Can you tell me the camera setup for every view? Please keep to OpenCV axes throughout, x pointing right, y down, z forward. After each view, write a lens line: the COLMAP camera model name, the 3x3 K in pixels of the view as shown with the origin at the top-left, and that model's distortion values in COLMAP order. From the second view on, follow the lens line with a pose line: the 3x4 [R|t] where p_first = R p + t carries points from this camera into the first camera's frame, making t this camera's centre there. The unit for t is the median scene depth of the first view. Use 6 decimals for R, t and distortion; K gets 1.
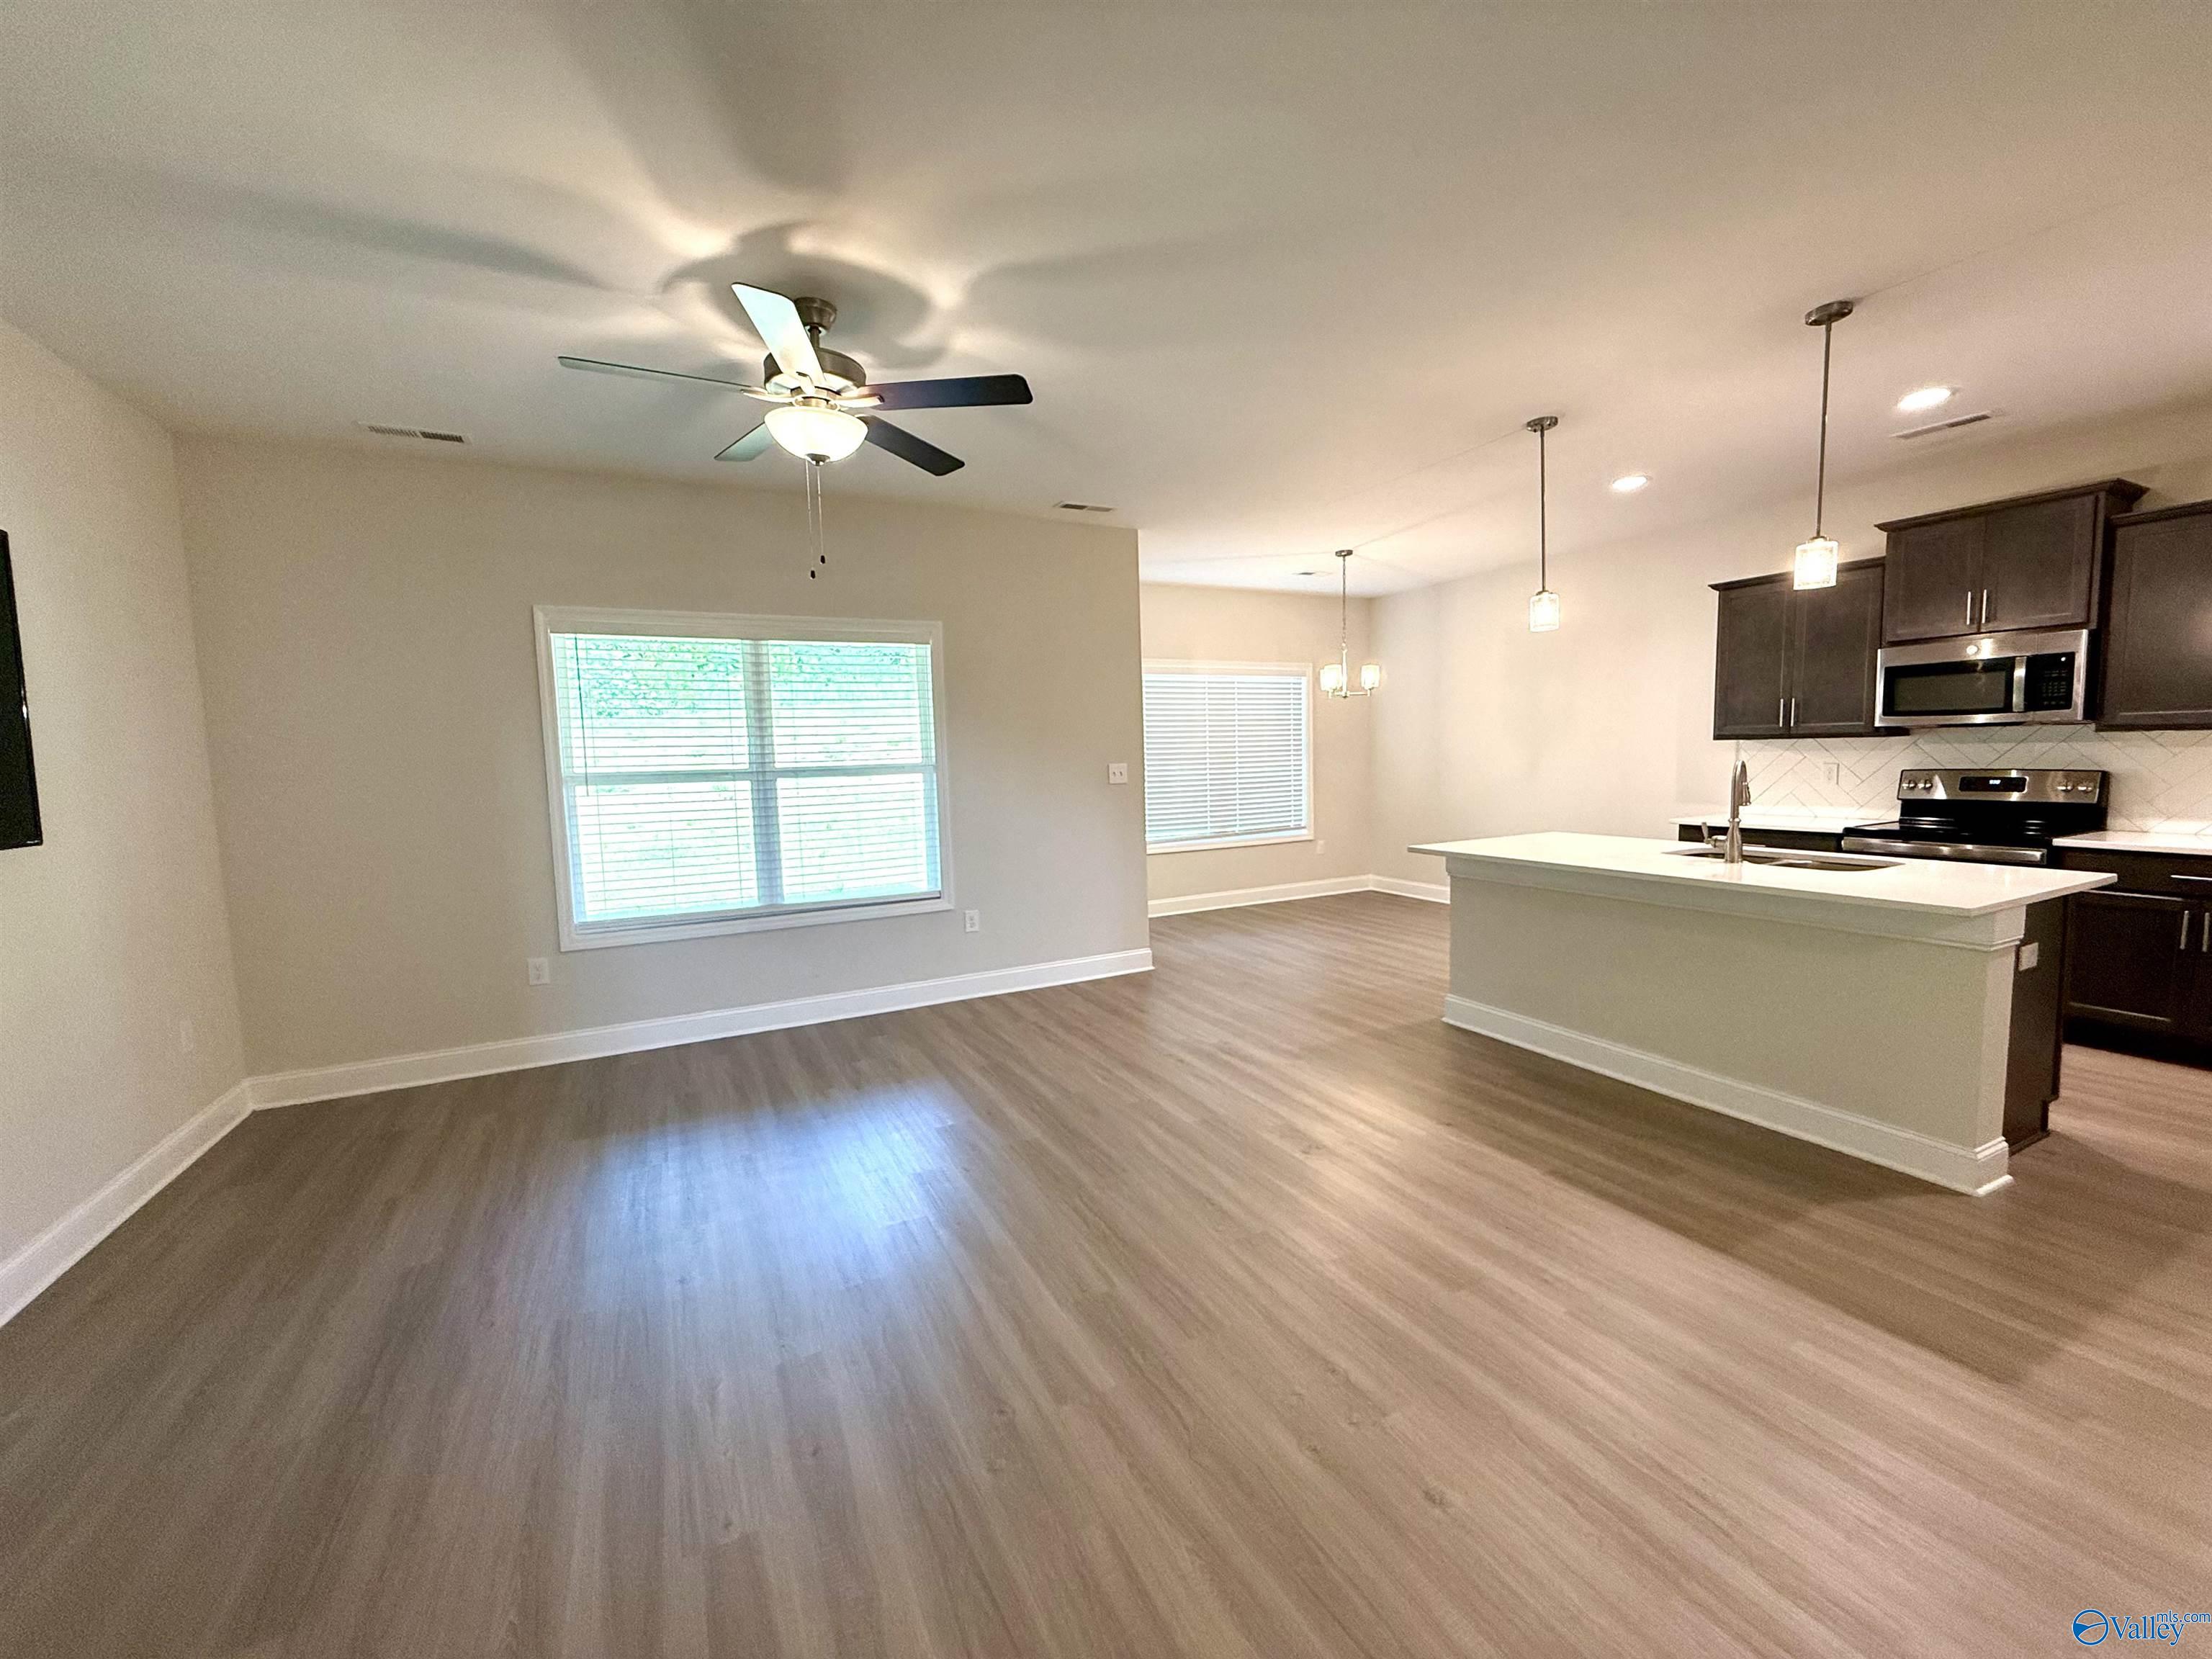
lens RADIAL K [[879.9, 0, 1101.0], [0, 879.9, 828.6], [0, 0, 1]] dist [-0.000281, 0.000119]
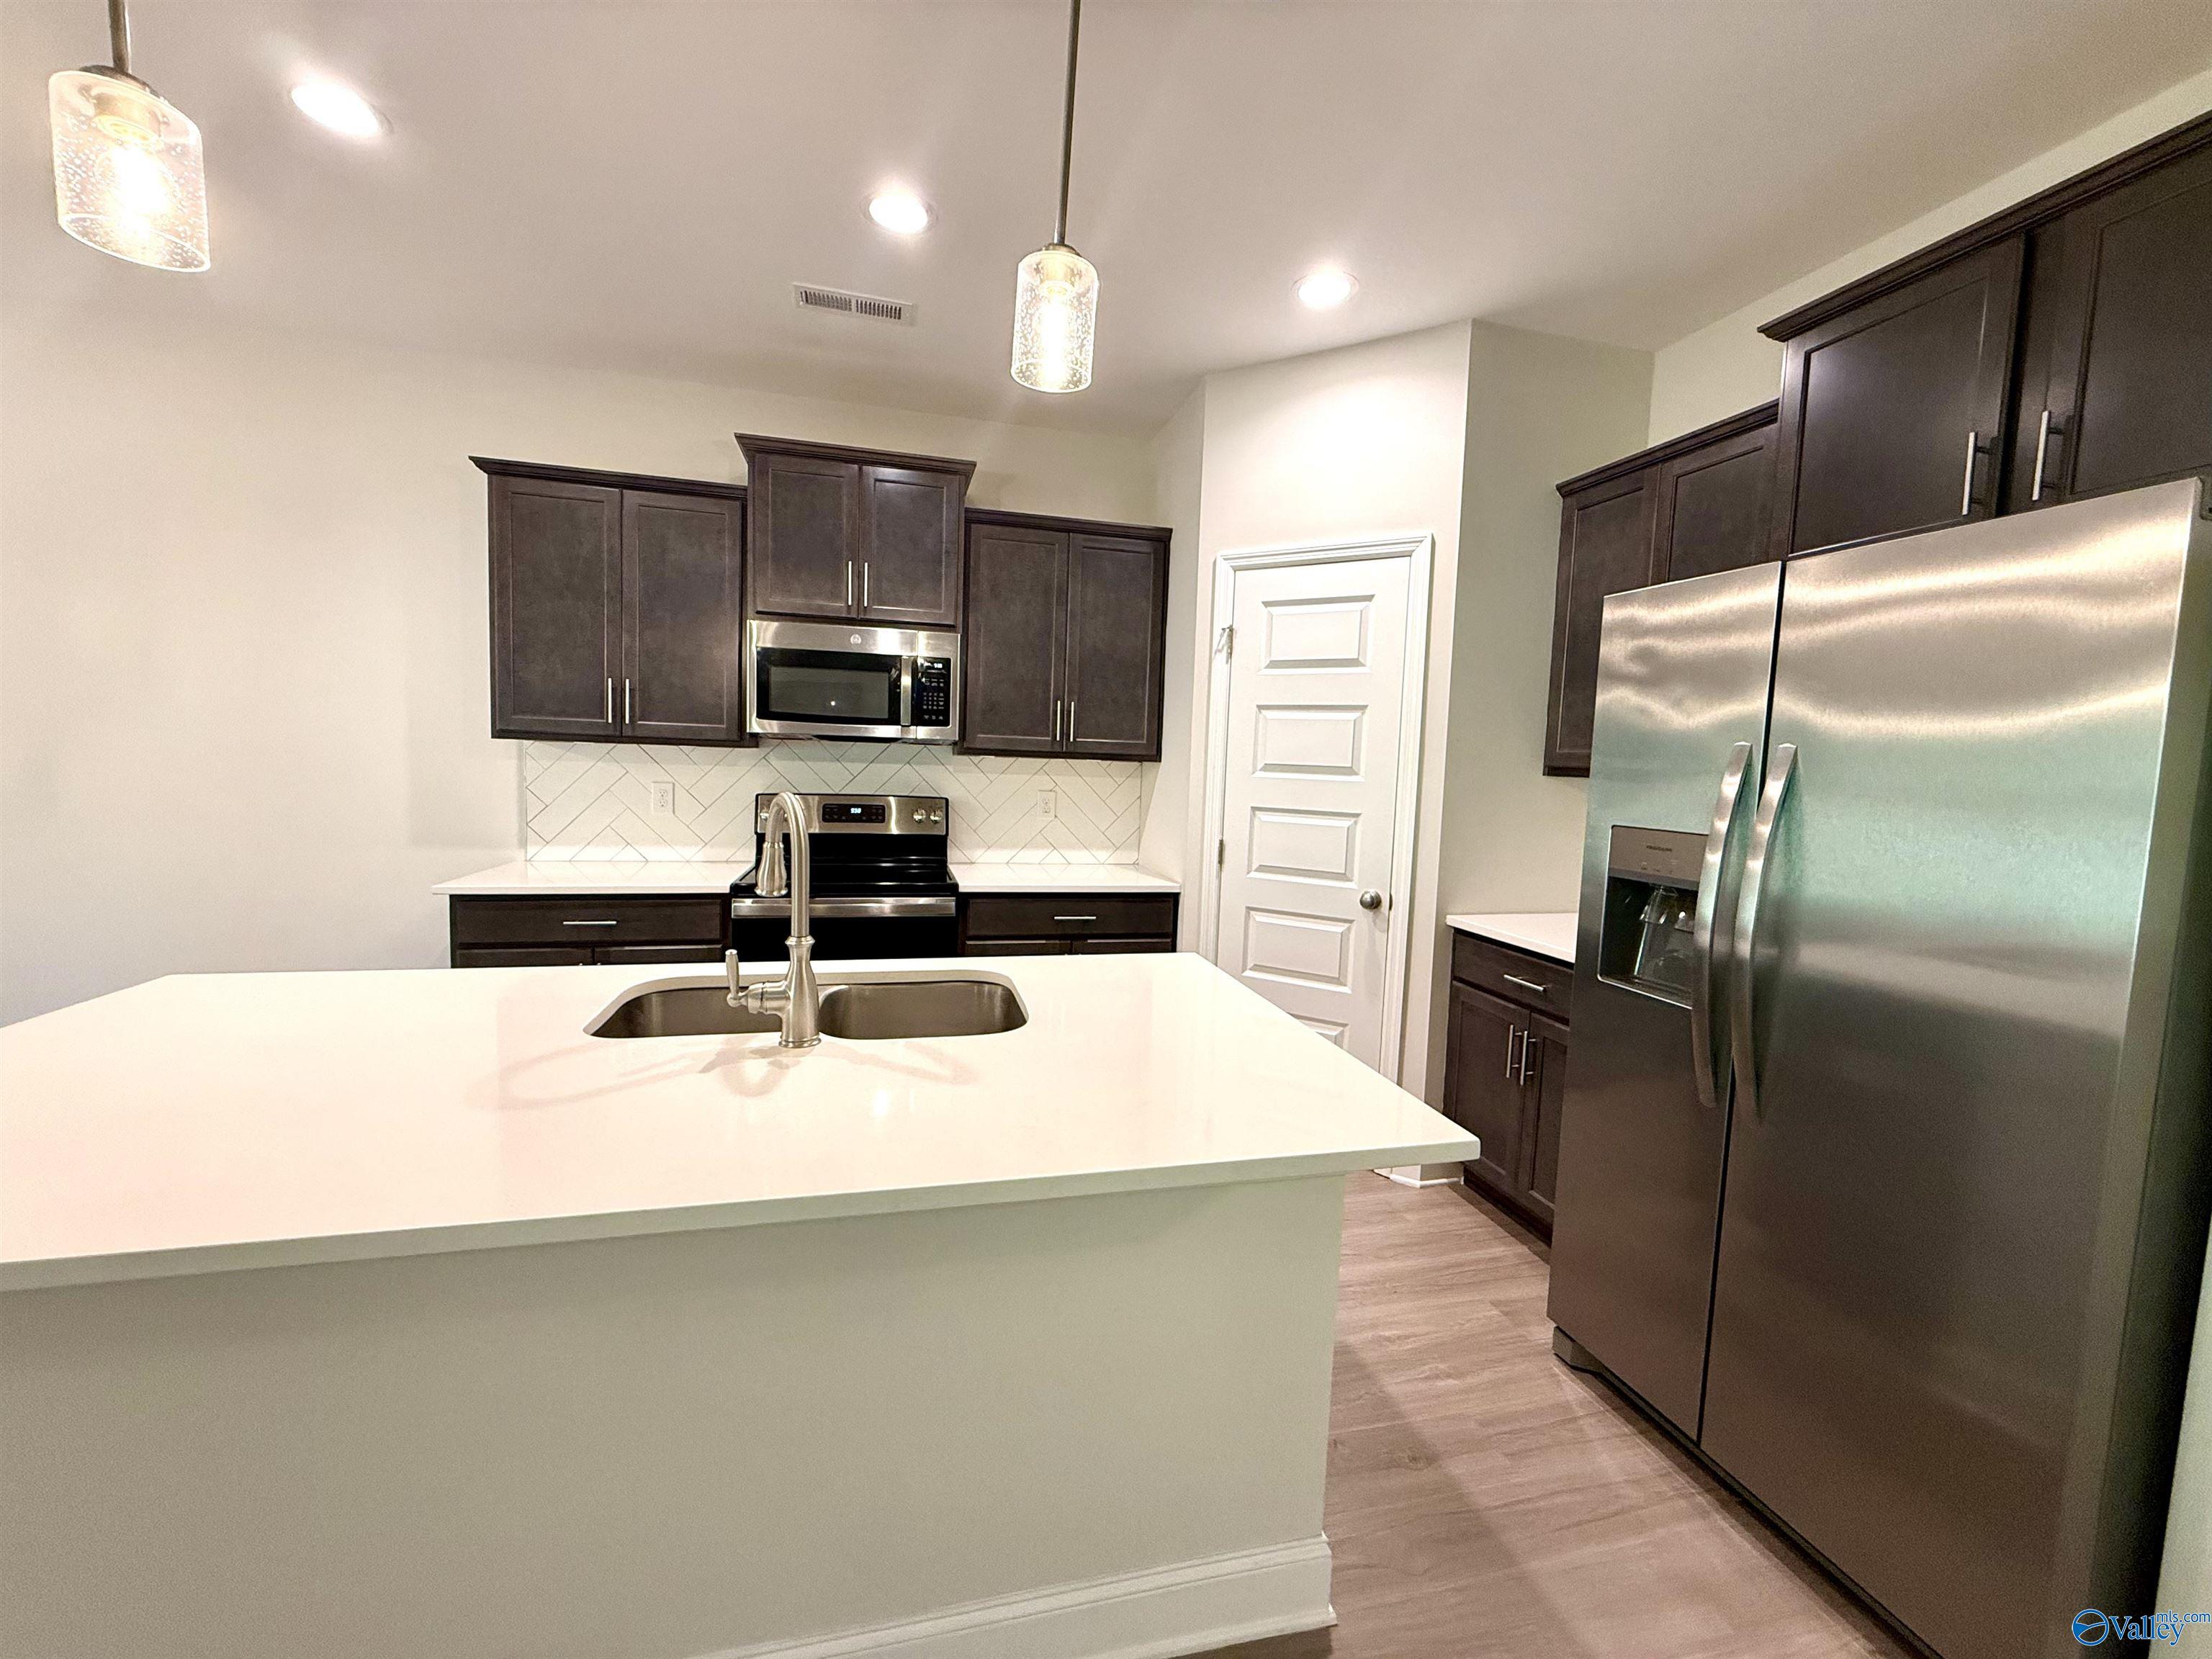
lens RADIAL K [[883.3, 0, 1100.9], [0, 883.3, 826.8], [0, 0, 1]] dist [0.001460, -0.000489]
pose [[0.221803, -0.040506, 0.974250, 0.285107], [0.043945, 0.998537, 0.031511, -0.056007], [-0.974101, 0.035824, 0.223258, 0.623617]]
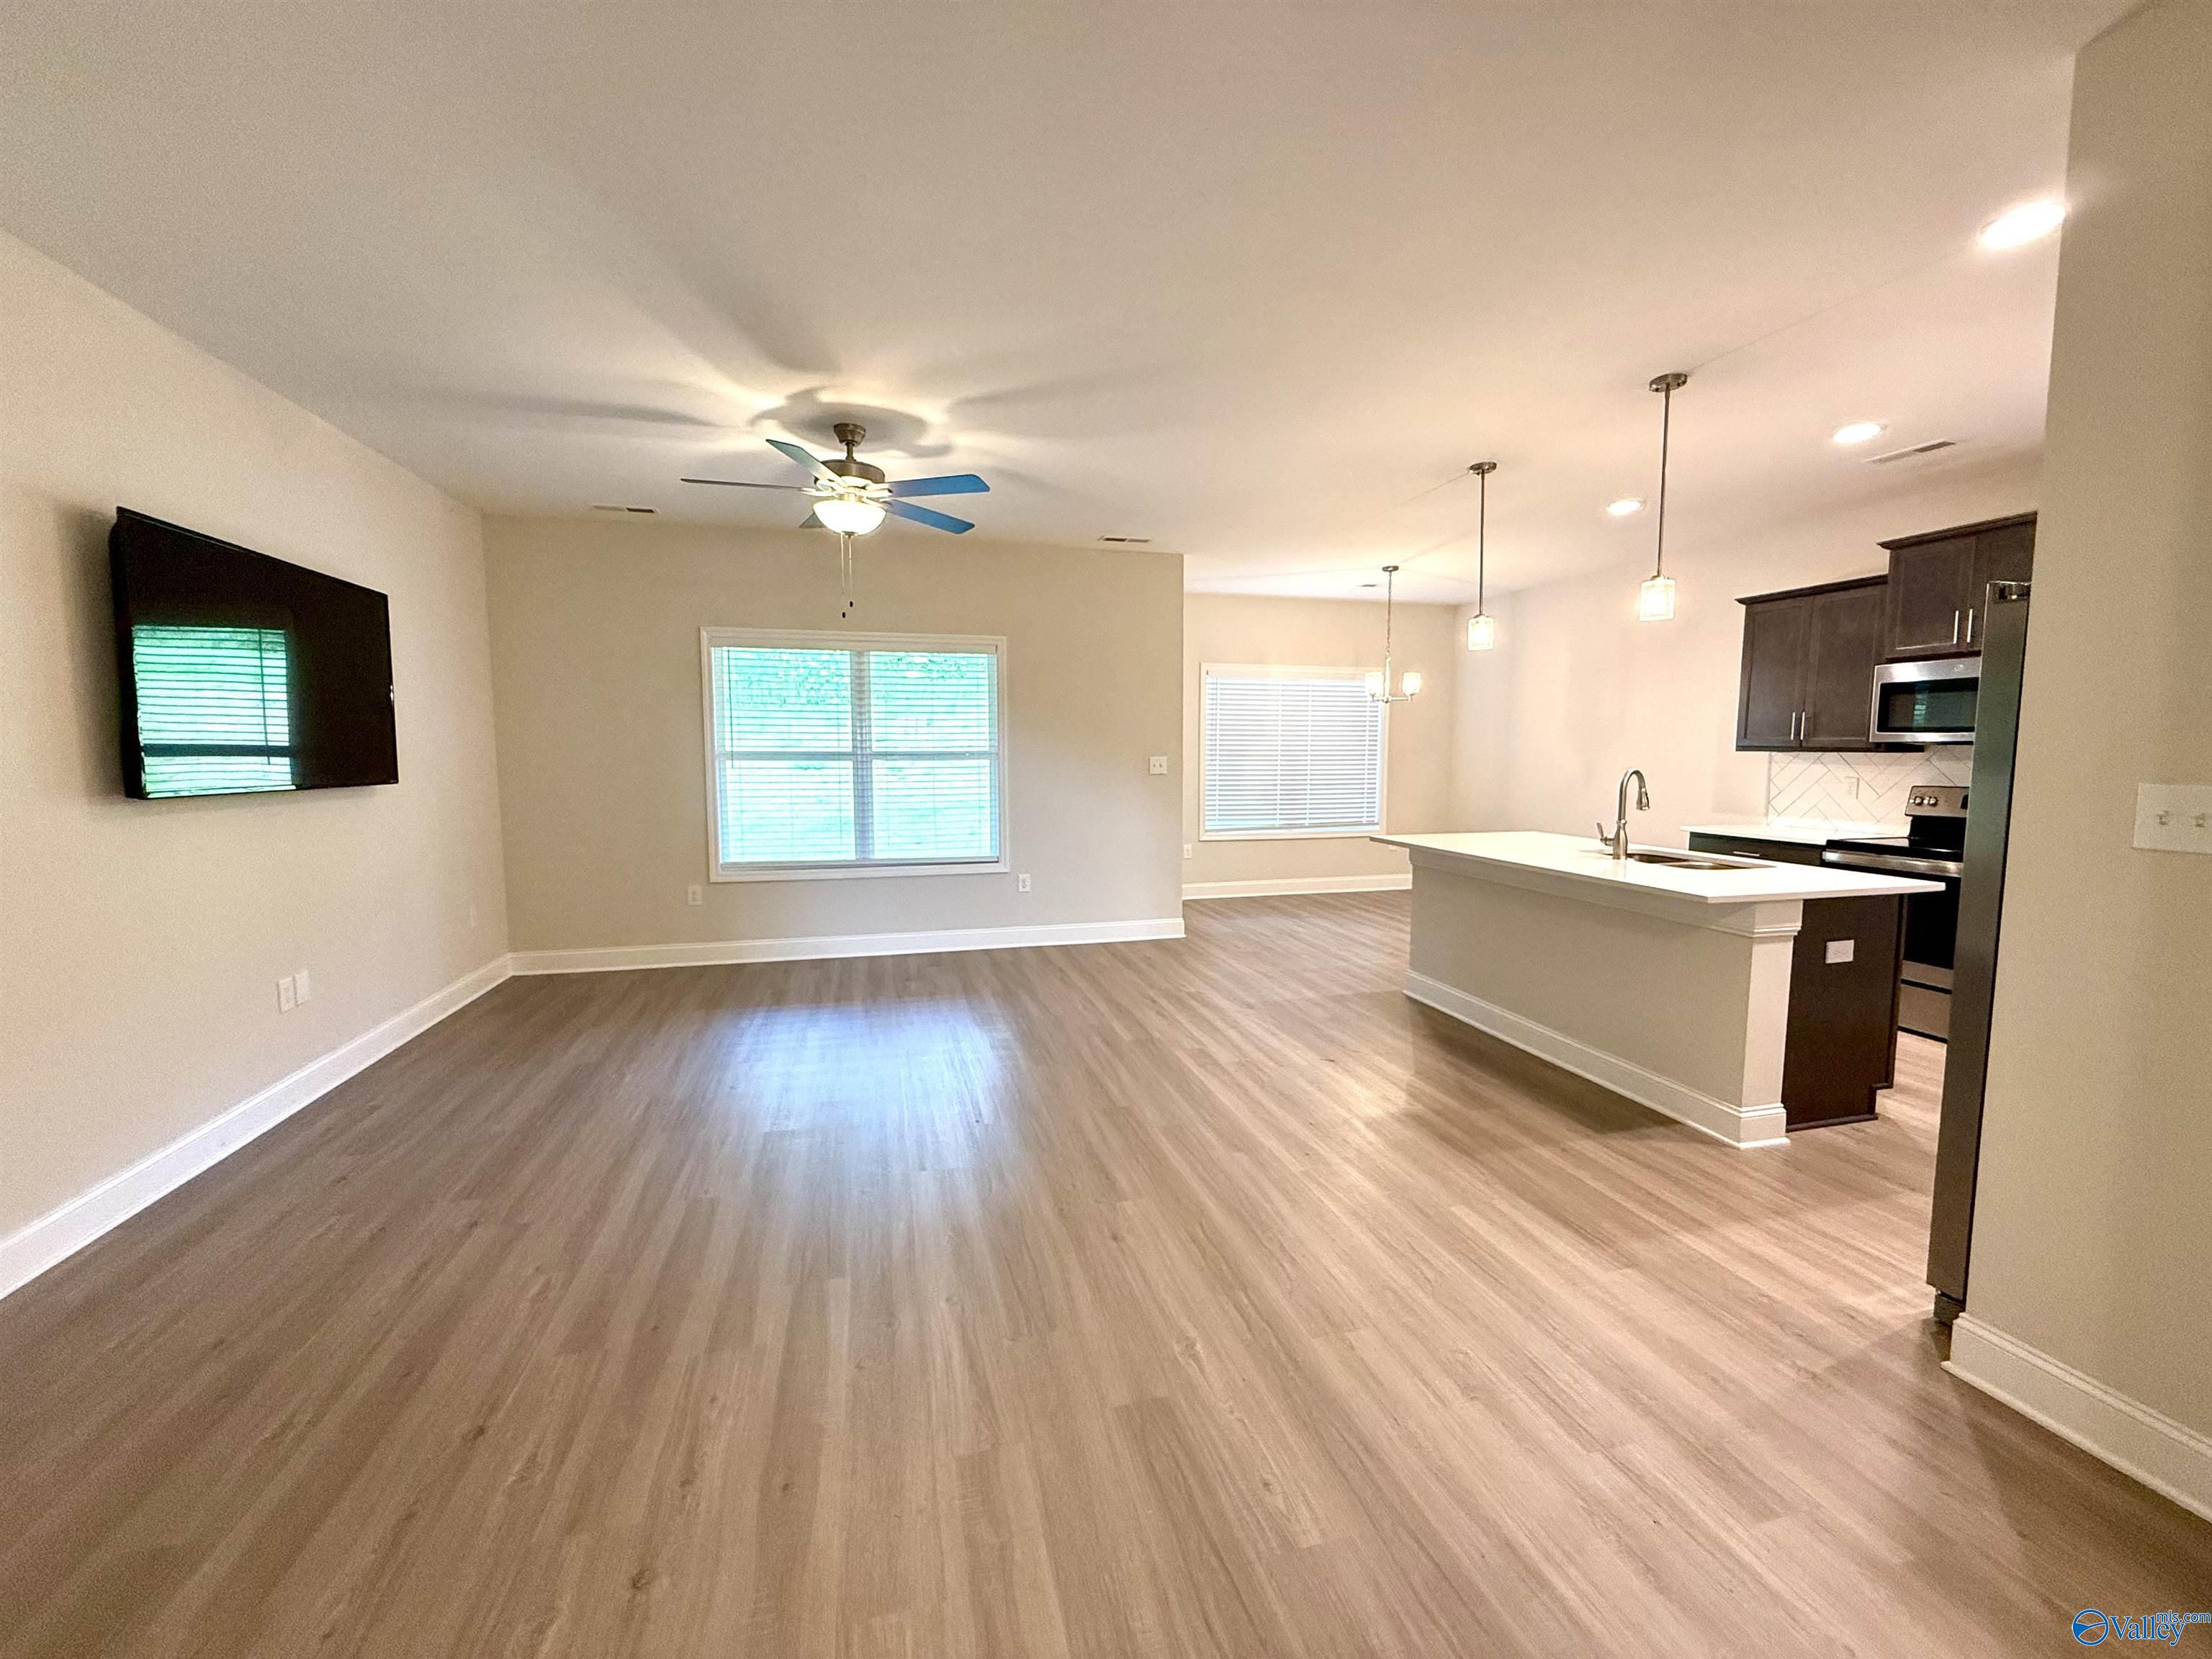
lens RADIAL K [[883.3, 0, 1100.9], [0, 883.3, 826.8], [0, 0, 1]] dist [0.001460, -0.000489]
pose [[0.976622, 0.046861, -0.209795, 0.249941], [-0.045802, 0.998901, 0.009903, 0.013144], [0.210028, -0.000063, 0.977695, -0.197405]]
